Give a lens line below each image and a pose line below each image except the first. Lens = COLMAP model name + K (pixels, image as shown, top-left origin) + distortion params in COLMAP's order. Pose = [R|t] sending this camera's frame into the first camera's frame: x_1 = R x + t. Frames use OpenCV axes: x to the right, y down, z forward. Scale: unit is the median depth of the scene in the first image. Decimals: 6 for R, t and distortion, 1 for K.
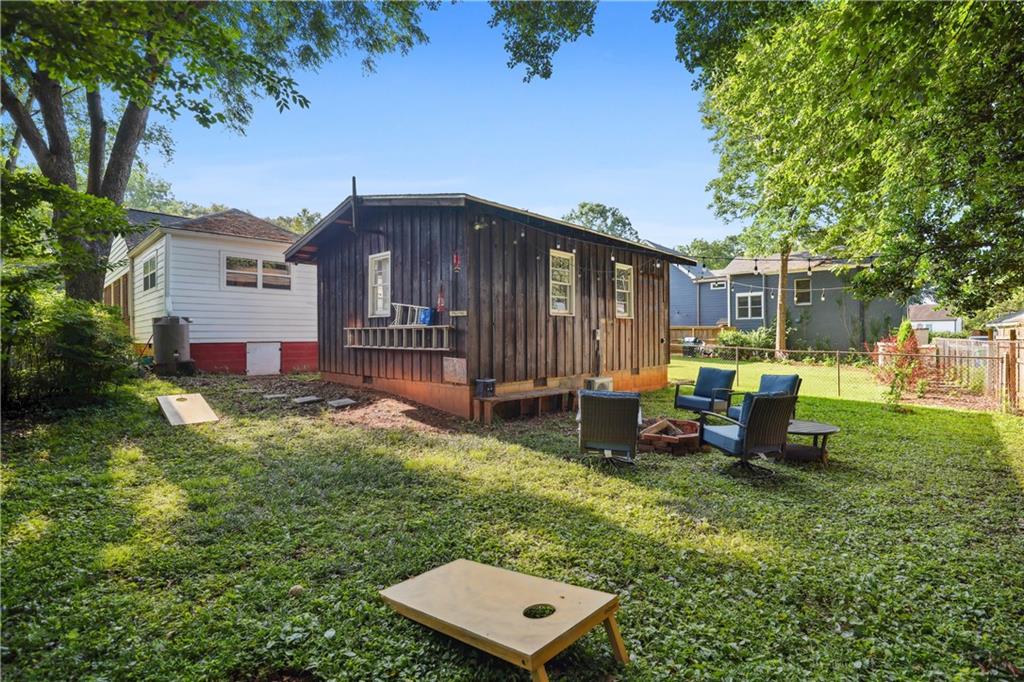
lens RADIAL K [[477.5, 0, 513.8], [0, 477.5, 339.8], [0, 0, 1]] dist [-0.022519, 0.000144]
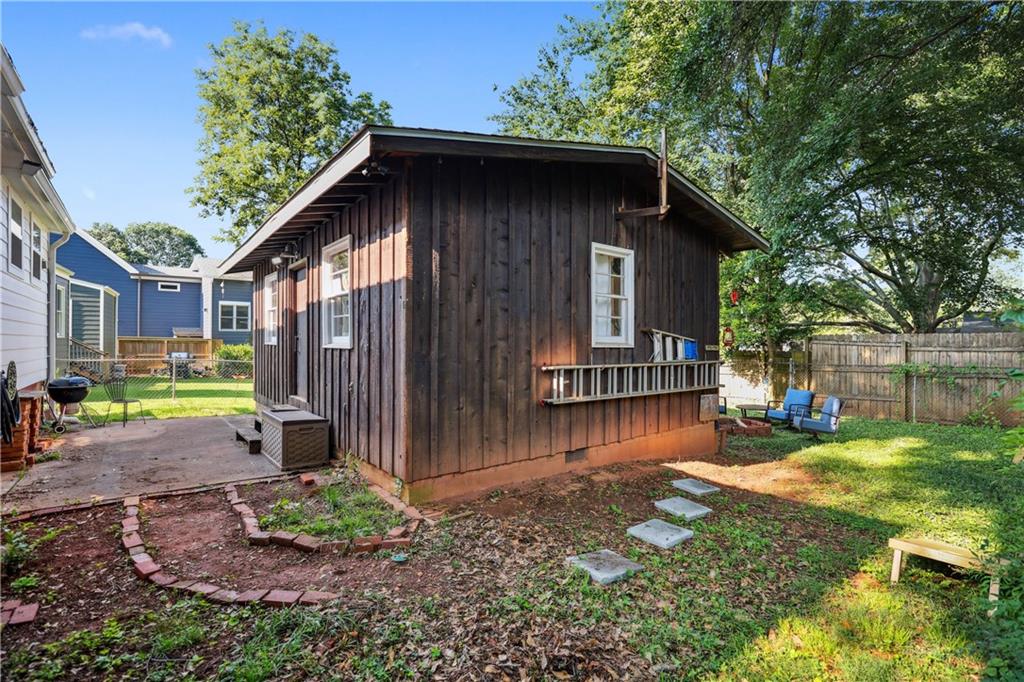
lens RADIAL K [[477.5, 0, 513.6], [0, 477.5, 343.5], [0, 0, 1]] dist [-0.022519, 0.000144]
pose [[0.133737, 0.003657, 0.991010, -0.325451], [-0.002080, 0.999992, -0.003409, -0.018310], [-0.991015, -0.001606, 0.133744, 0.358014]]
